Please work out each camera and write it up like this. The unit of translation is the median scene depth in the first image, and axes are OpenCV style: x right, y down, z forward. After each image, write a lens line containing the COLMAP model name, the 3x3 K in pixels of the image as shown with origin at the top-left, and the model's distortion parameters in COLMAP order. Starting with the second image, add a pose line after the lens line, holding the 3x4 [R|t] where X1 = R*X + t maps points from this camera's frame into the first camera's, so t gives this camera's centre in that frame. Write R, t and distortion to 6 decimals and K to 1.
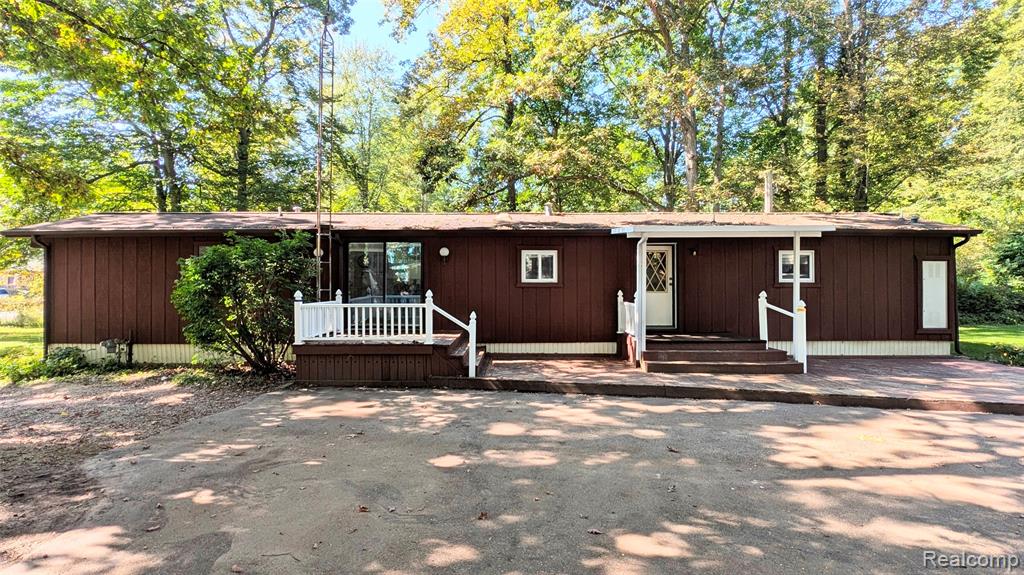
lens RADIAL K [[504.6, 0, 514.4], [0, 504.6, 276.0], [0, 0, 1]] dist [0.007249, -0.000926]
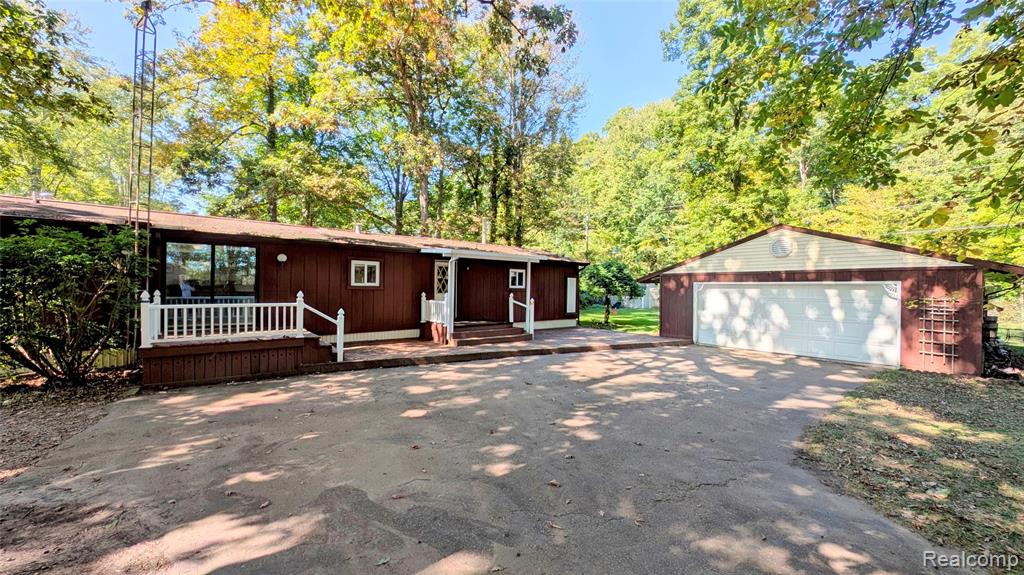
lens RADIAL K [[382.5, 0, 507.8], [0, 382.5, 287.8], [0, 0, 1]] dist [0.003447, -0.000696]
pose [[0.783271, 0.011745, 0.621569, -0.324918], [-0.020809, 0.999757, 0.007332, 0.003258], [-0.621332, -0.018677, 0.783325, 0.008588]]
